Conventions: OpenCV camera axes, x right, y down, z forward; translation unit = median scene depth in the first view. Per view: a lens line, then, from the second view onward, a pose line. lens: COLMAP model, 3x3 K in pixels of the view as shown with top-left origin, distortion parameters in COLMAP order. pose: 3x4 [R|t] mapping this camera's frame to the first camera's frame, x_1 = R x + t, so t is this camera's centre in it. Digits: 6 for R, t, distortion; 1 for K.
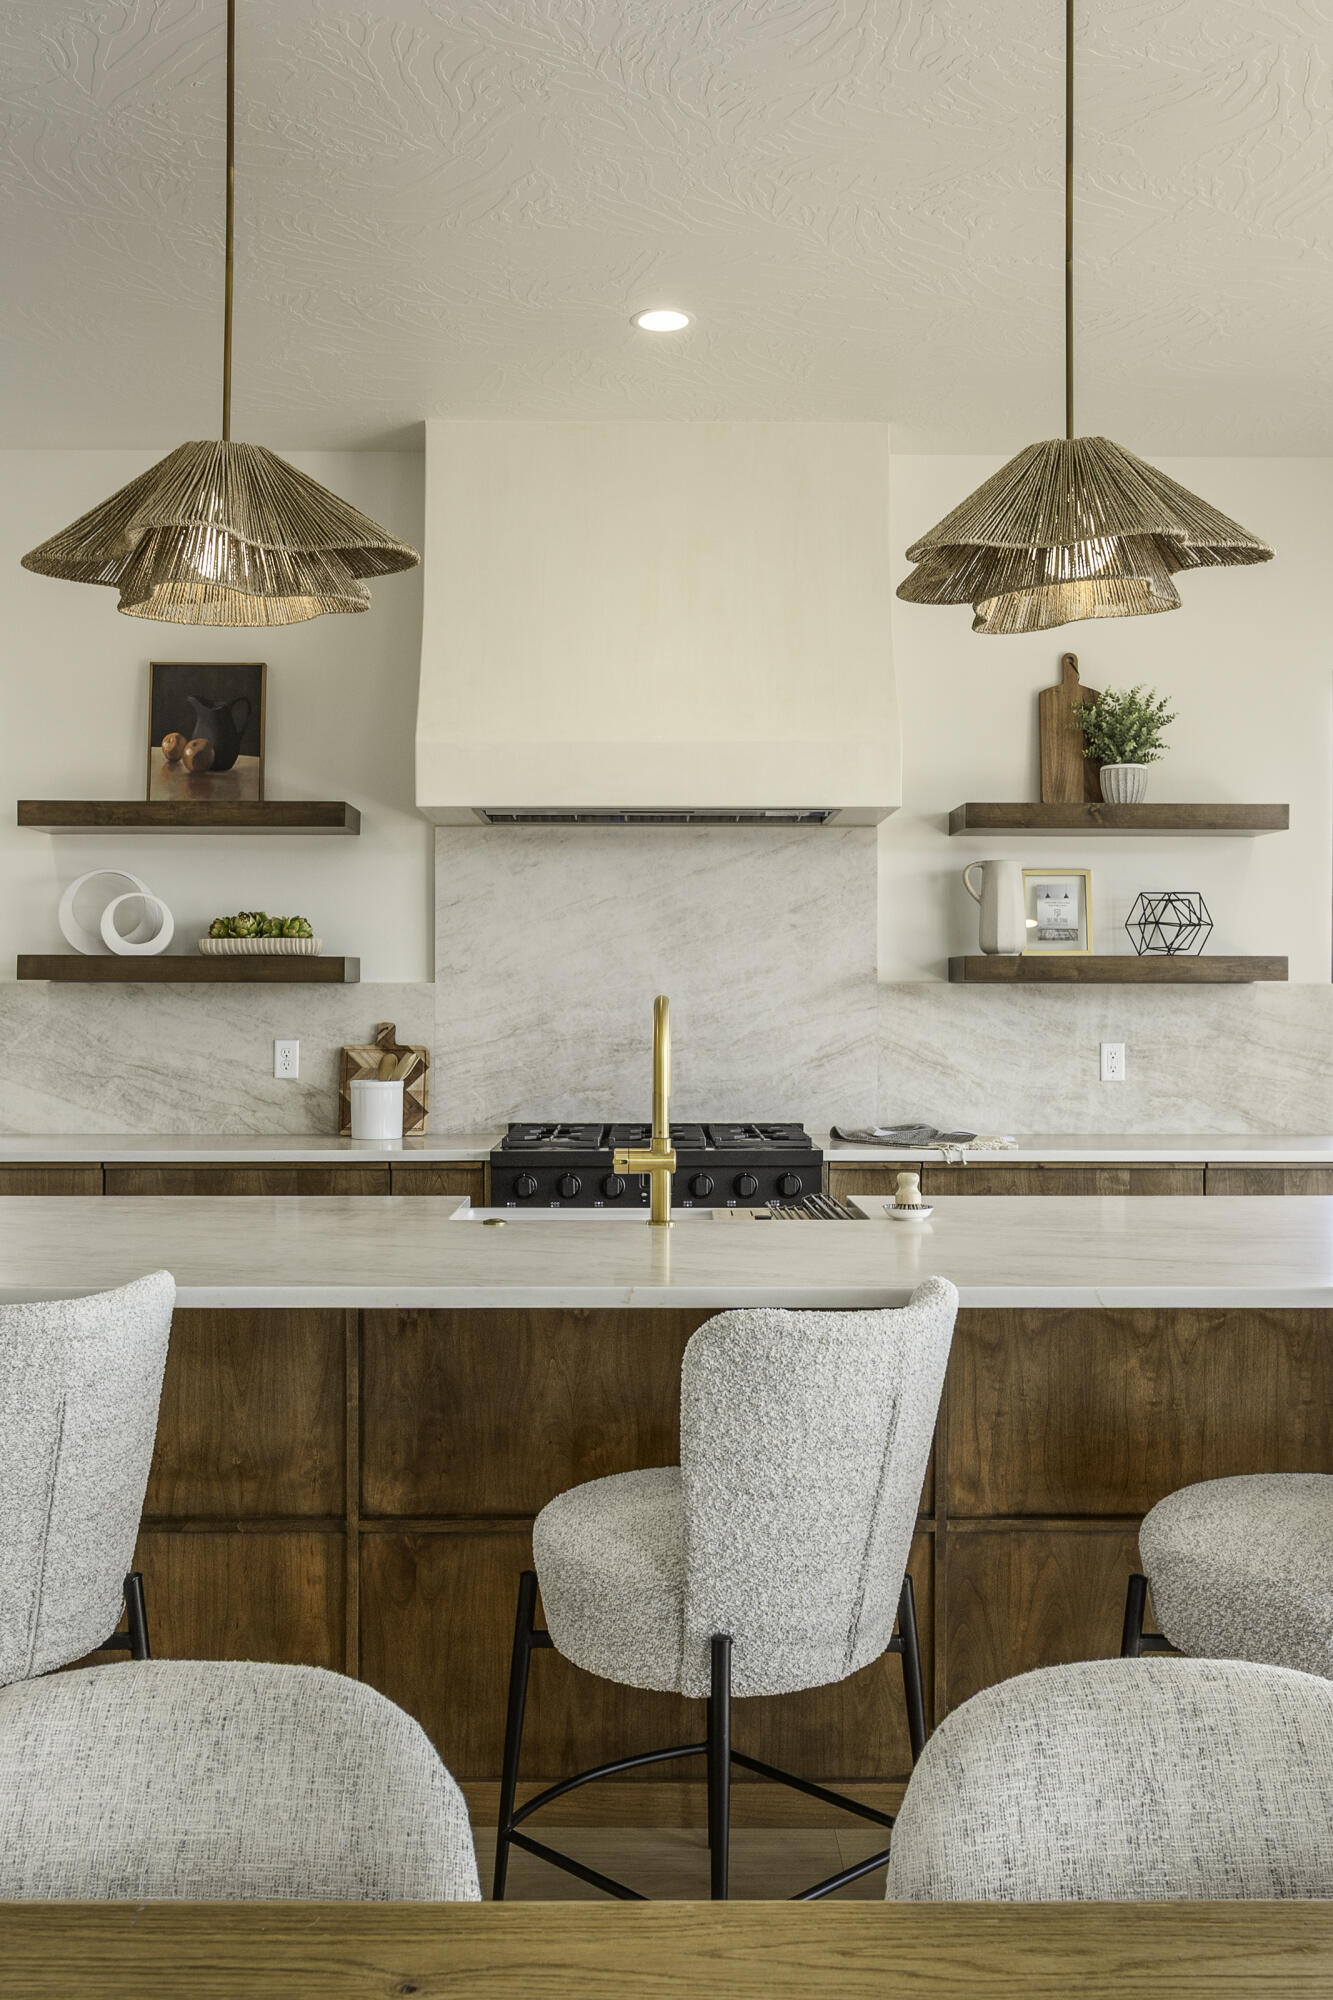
lens RADIAL K [[1334.8, 0, 653.7], [0, 1334.8, 987.9], [0, 0, 1]] dist [-0.015823, -0.000651]
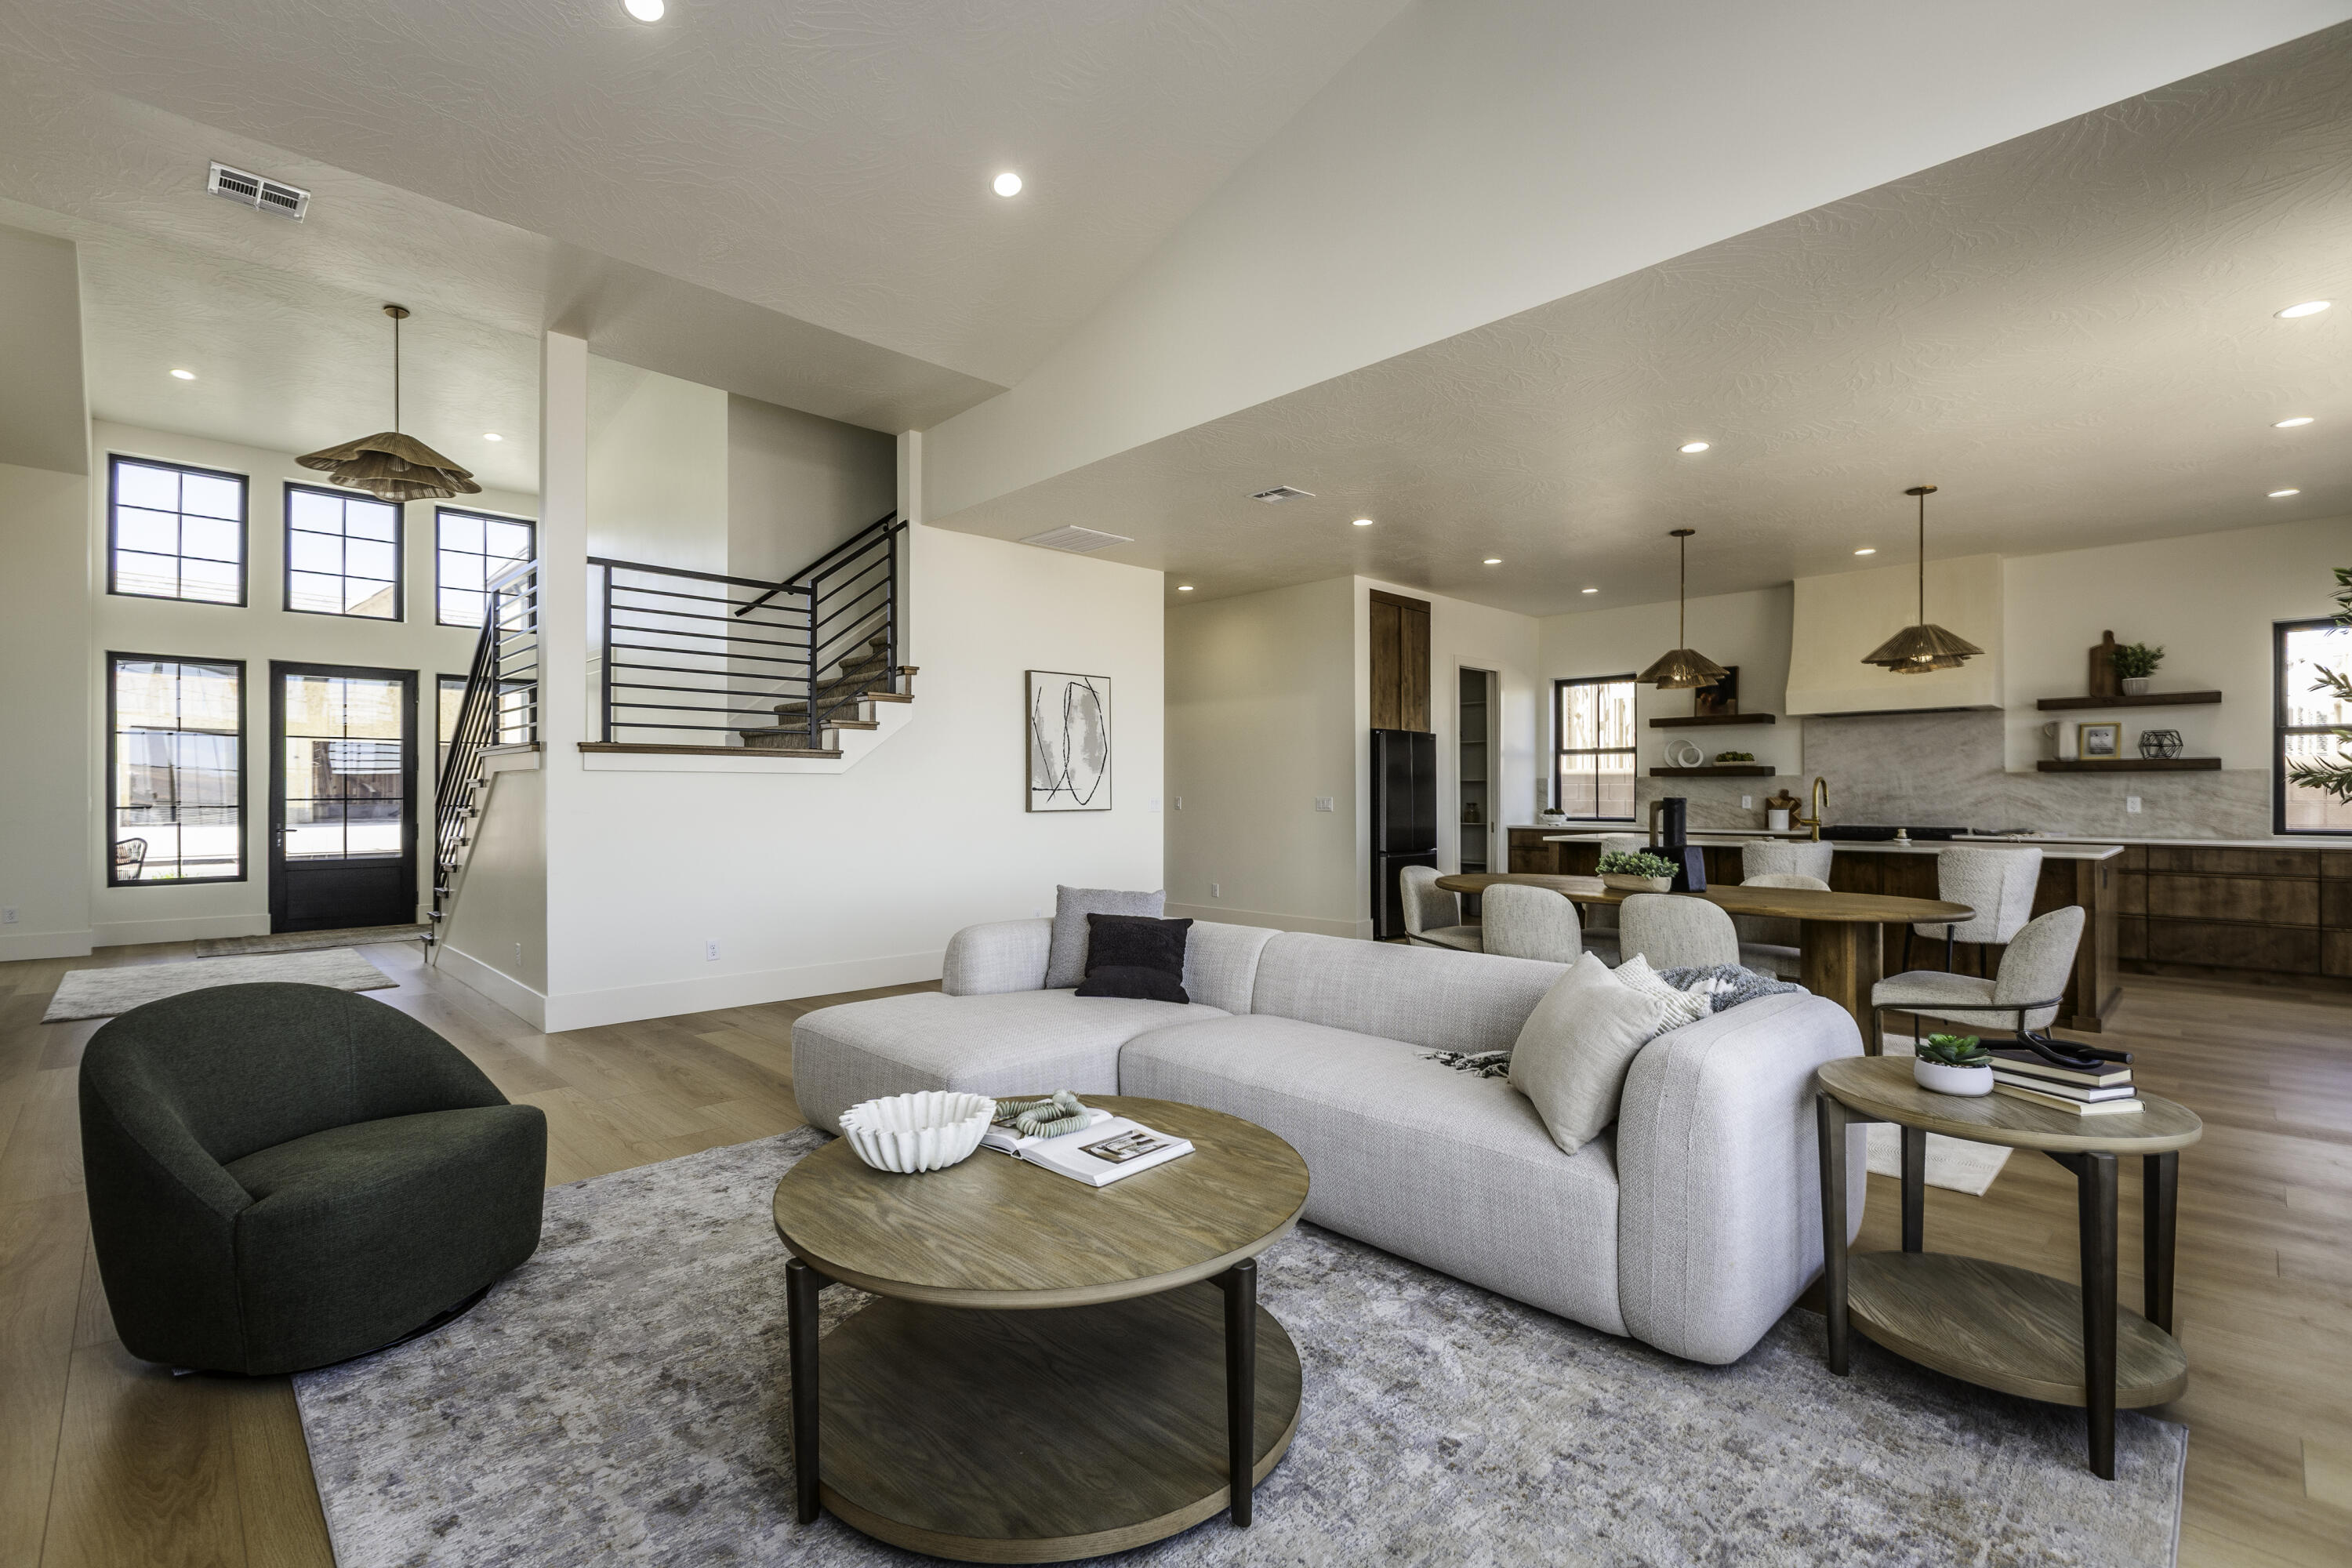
lens RADIAL K [[1051.3, 0, 1172.9], [0, 1051.3, 788.3], [0, 0, 1]] dist [0.000348, -0.000495]
pose [[0.701210, -0.005474, -0.712933, 0.478344], [0.005620, 0.999982, -0.002150, 0.021113], [0.712932, -0.002499, 0.701229, -1.484841]]
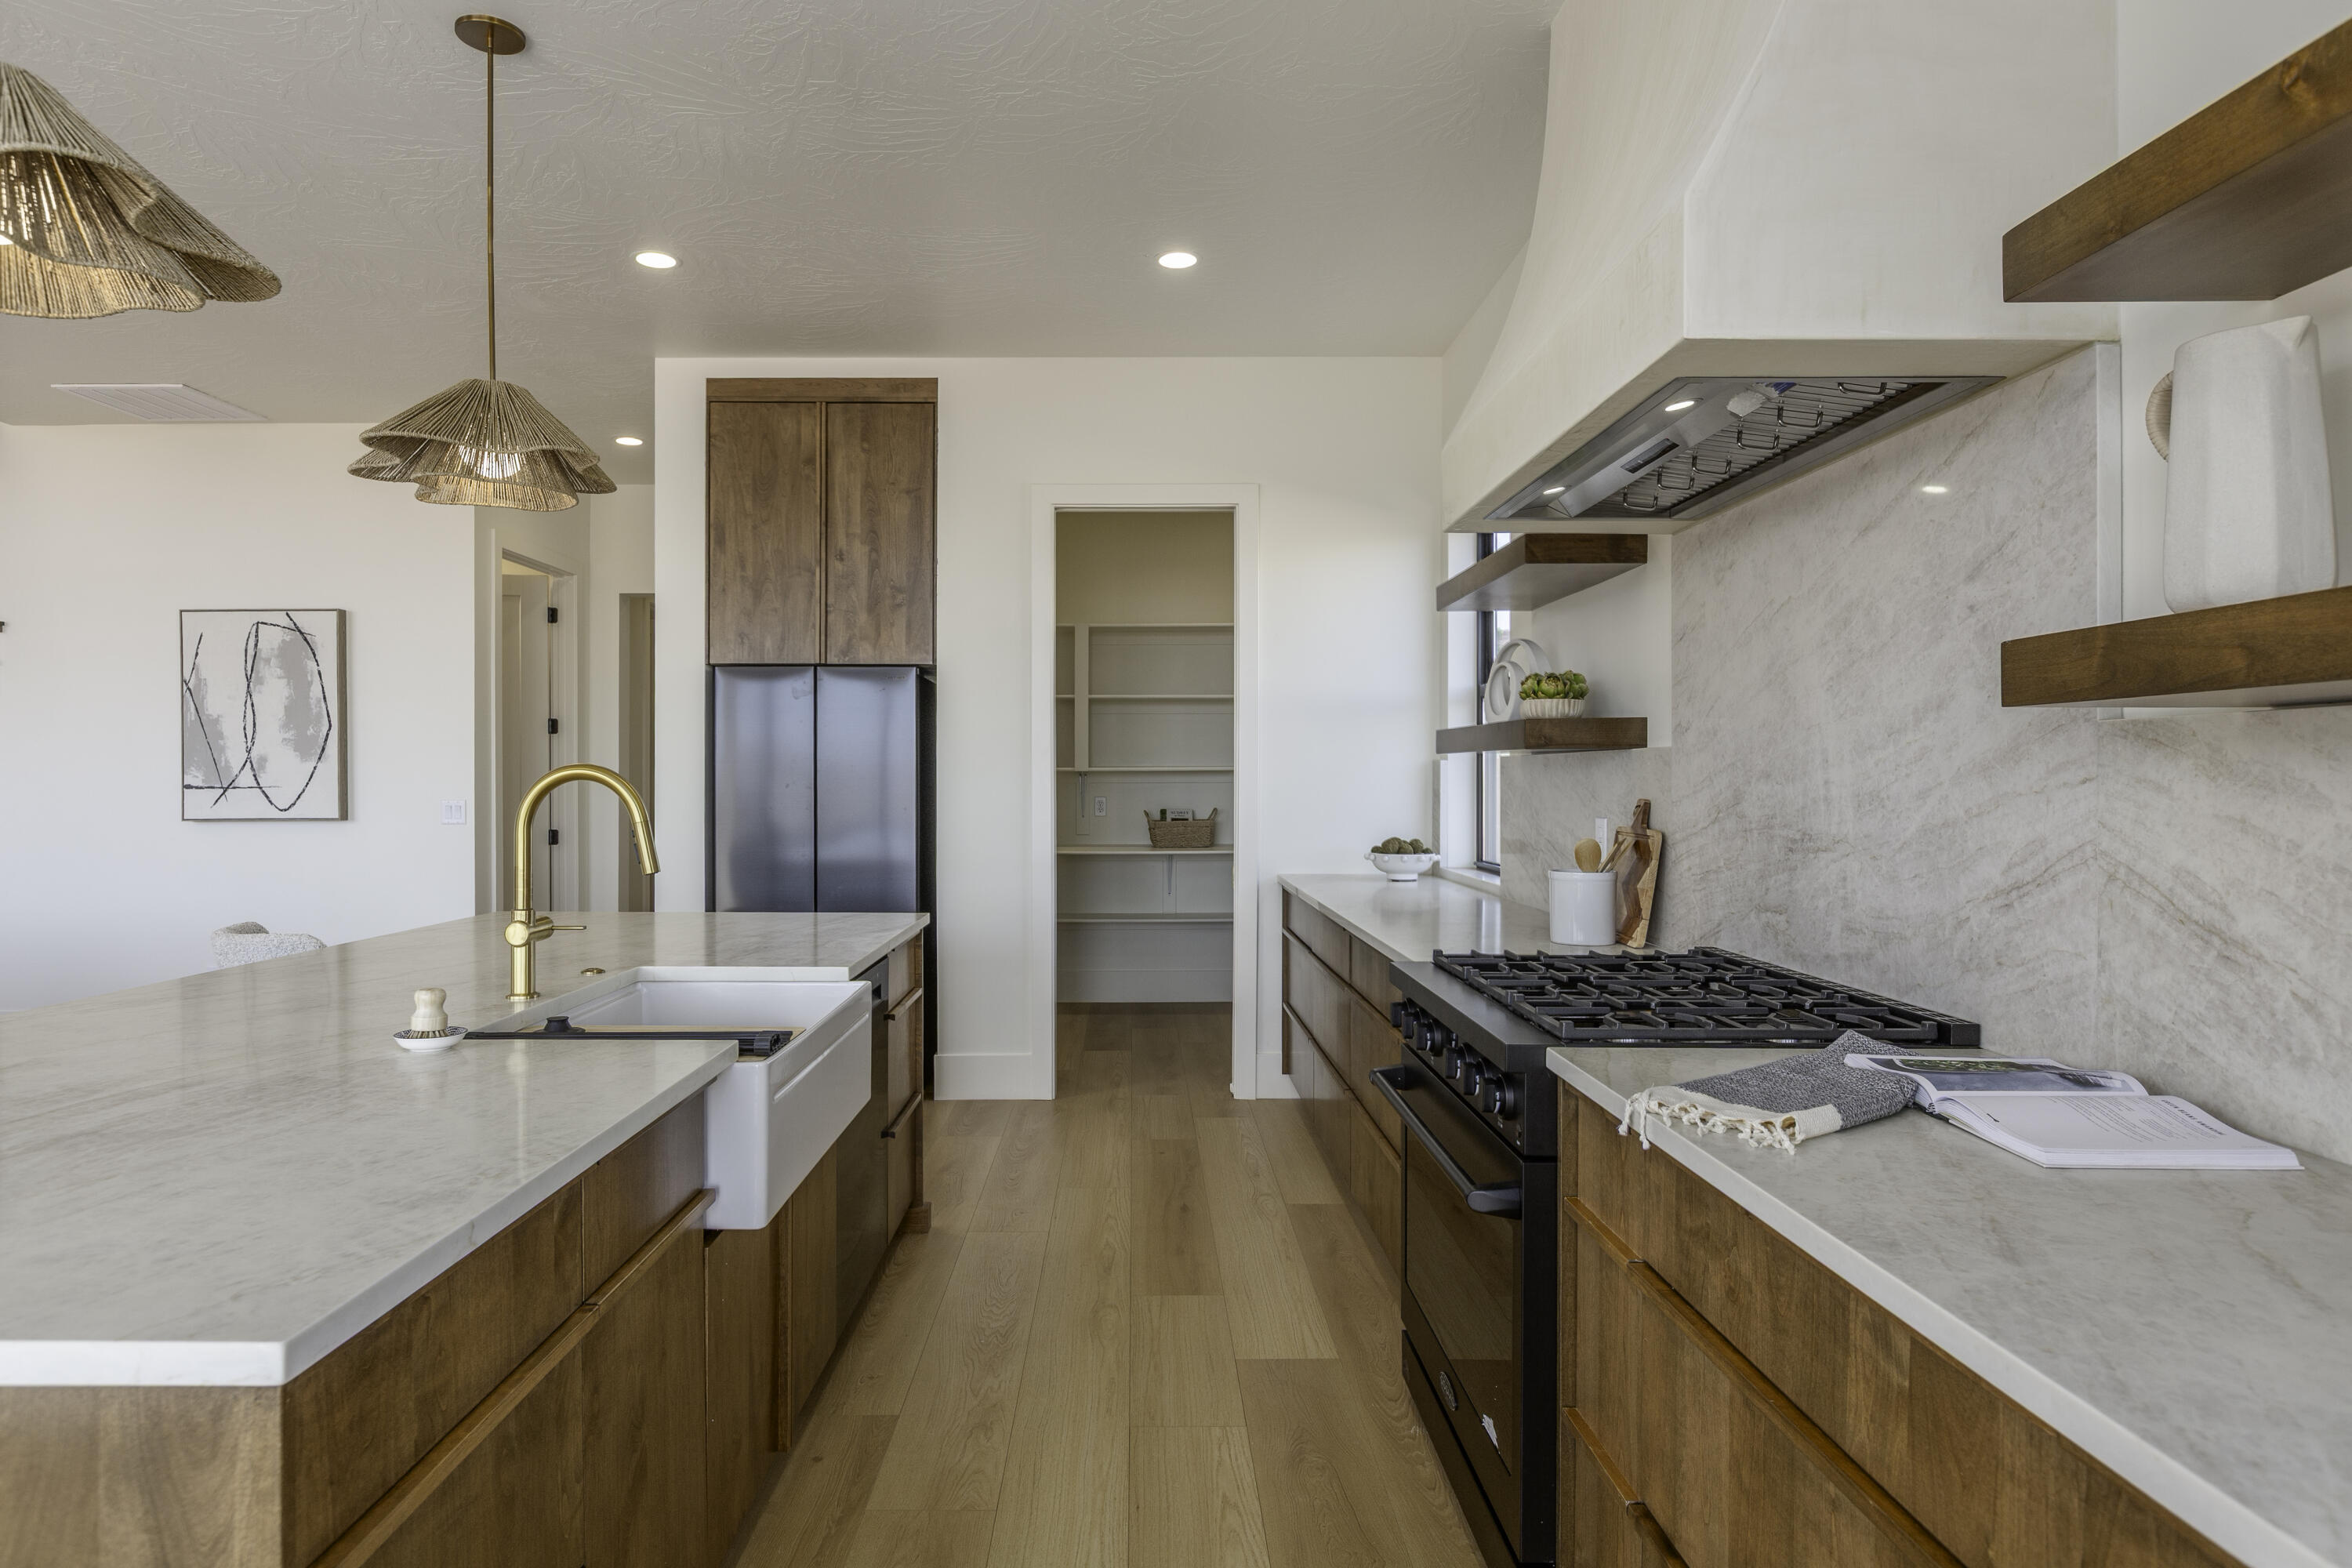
lens RADIAL K [[1345.0, 0, 1163.4], [0, 1345.0, 775.9], [0, 0, 1]] dist [-0.014904, -0.000276]
pose [[0.015572, -0.002357, -0.999876, 0.578906], [0.004498, 0.999987, -0.002288, 0.013323], [0.999869, -0.004461, 0.015582, 0.703669]]
